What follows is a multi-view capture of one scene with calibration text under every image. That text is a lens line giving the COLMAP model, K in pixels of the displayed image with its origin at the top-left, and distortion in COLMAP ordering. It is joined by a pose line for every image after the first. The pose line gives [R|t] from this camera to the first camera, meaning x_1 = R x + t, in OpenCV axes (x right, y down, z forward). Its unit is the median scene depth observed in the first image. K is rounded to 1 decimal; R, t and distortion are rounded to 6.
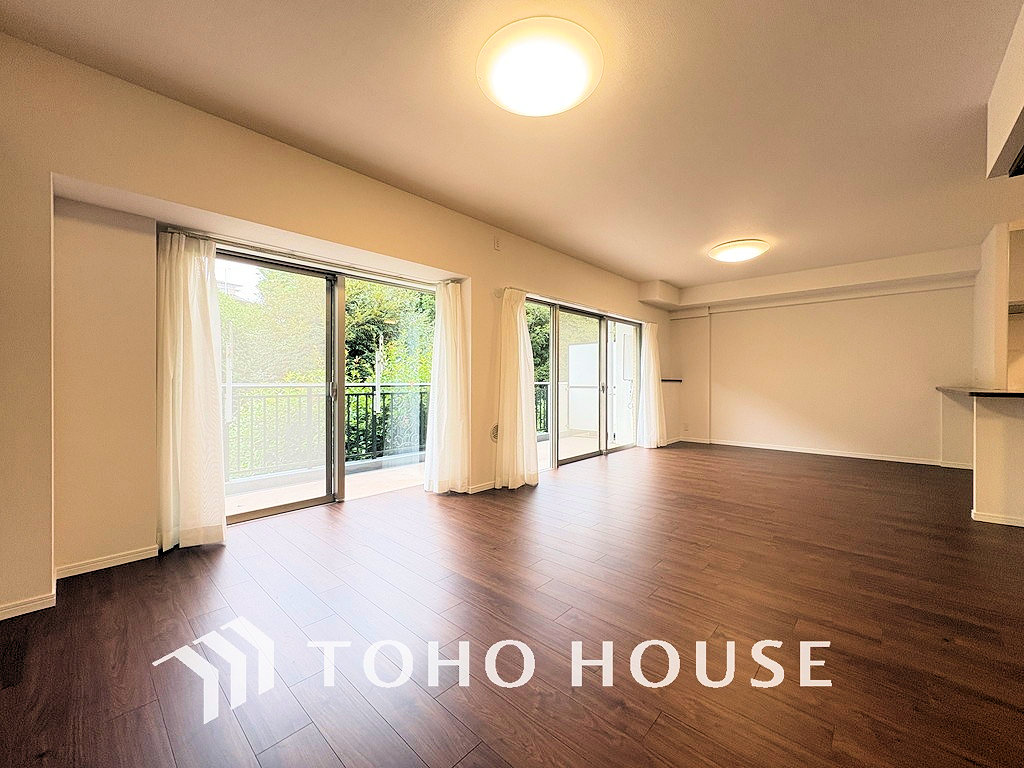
lens RADIAL K [[407.3, 0, 514.2], [0, 407.3, 383.0], [0, 0, 1]] dist [-0.000046, -0.000500]
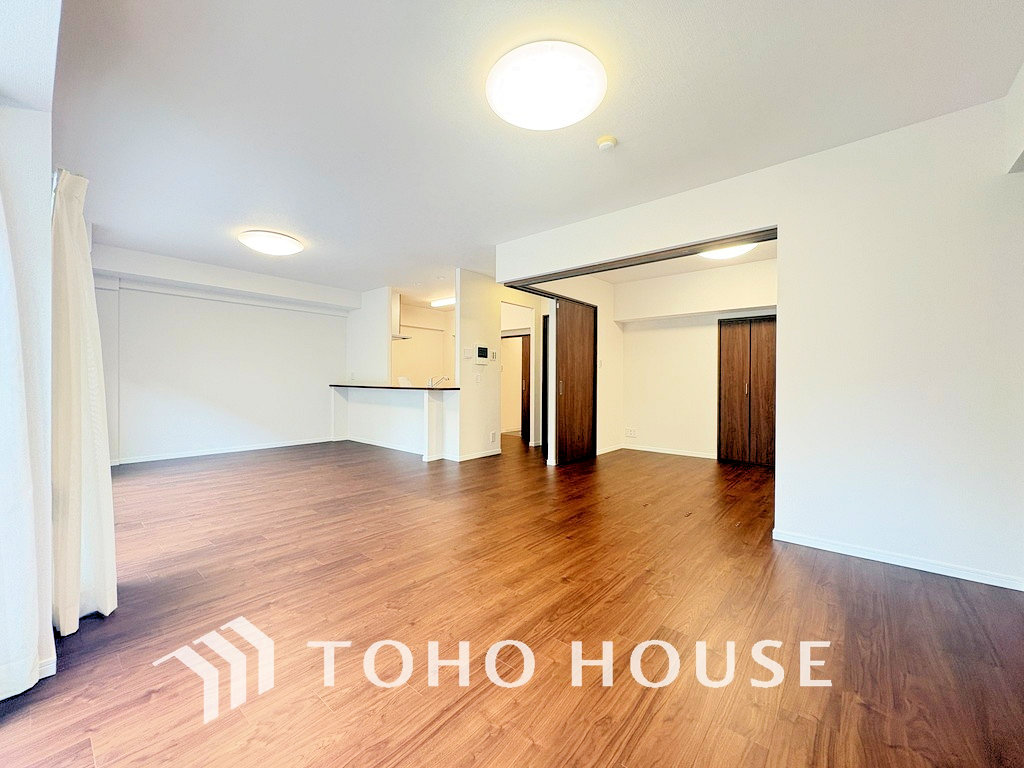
lens RADIAL K [[407.3, 0, 511.7], [0, 407.3, 384.0], [0, 0, 1]] dist [-0.000046, -0.000500]
pose [[-0.034577, -0.010535, 0.999346, -0.563468], [-0.002926, 0.999941, 0.010440, -0.013026], [-0.999398, -0.002563, -0.034606, 0.635404]]
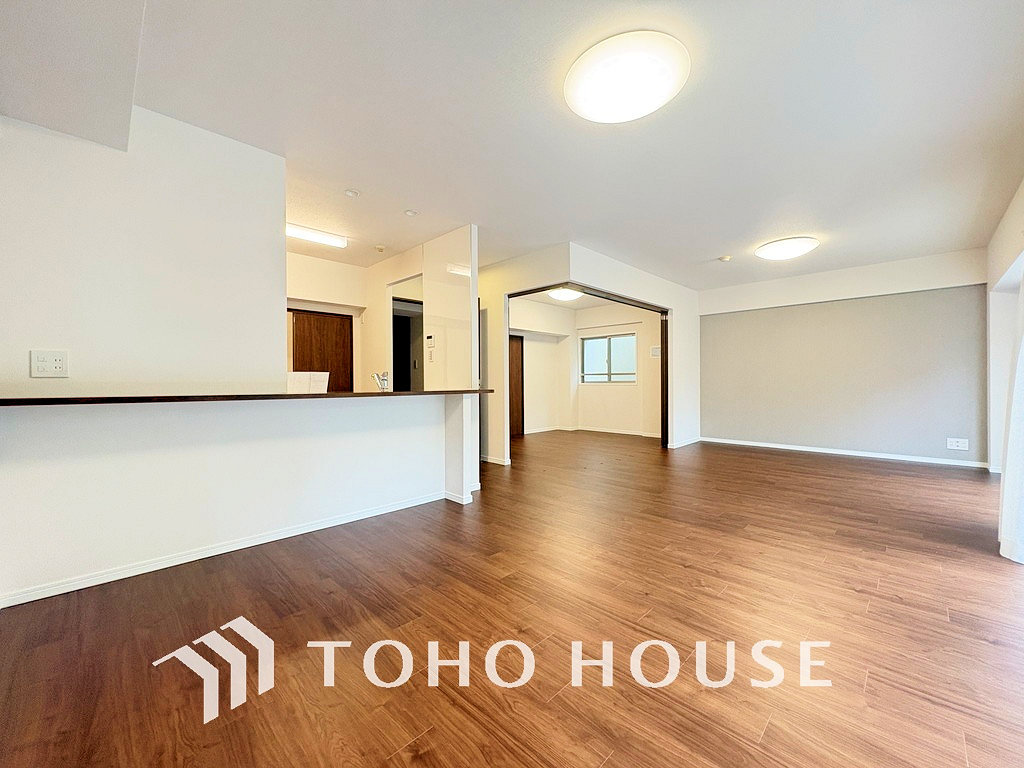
lens RADIAL K [[407.3, 0, 511.4], [0, 407.3, 376.4], [0, 0, 1]] dist [-0.000046, -0.000500]
pose [[-0.998891, -0.000987, 0.047065, 0.881115], [-0.001091, 0.999997, -0.002190, -0.012342], [-0.047062, -0.002239, -0.998889, 1.957341]]
